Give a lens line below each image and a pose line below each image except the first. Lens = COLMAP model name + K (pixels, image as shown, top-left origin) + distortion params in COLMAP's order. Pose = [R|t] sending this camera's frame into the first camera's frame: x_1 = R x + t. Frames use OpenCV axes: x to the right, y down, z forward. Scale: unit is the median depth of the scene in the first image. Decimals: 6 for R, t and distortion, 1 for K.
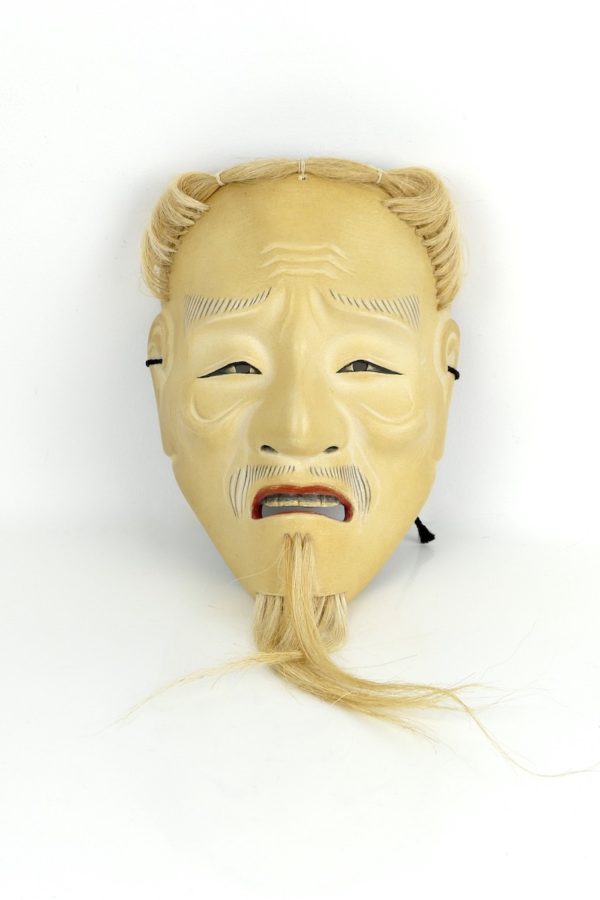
lens RADIAL K [[3019.9, 0, 300.0], [0, 3019.9, 450.0], [0, 0, 1]] dist [0.057531, 0.247081]
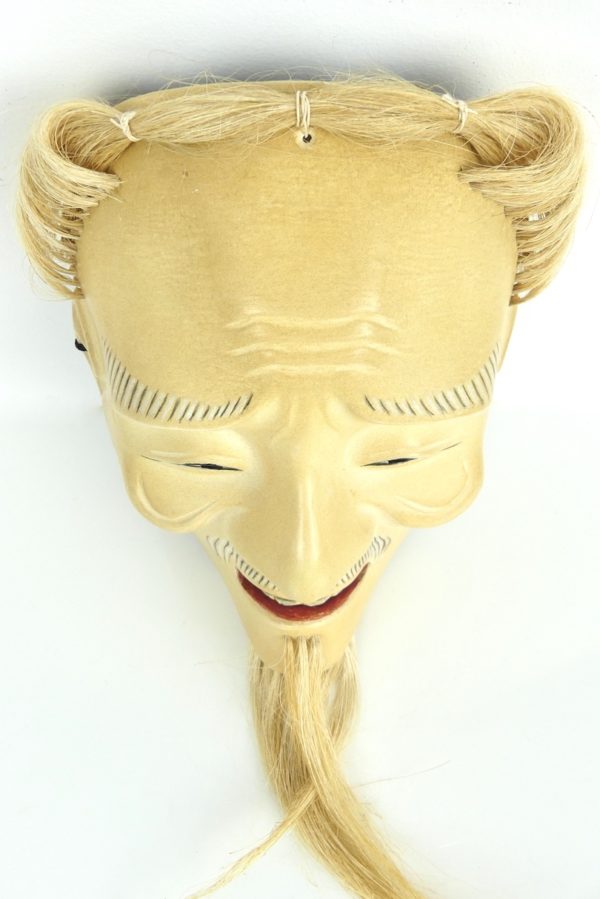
lens RADIAL K [[682.6, 0, 297.3], [0, 682.6, 394.2], [0, 0, 1]] dist [0.032822, -0.000759]
pose [[0.997386, -0.049431, 0.052710, -0.007983], [0.007006, 0.792141, 0.610297, -0.124444], [-0.071922, -0.608332, 0.790417, 0.897385]]
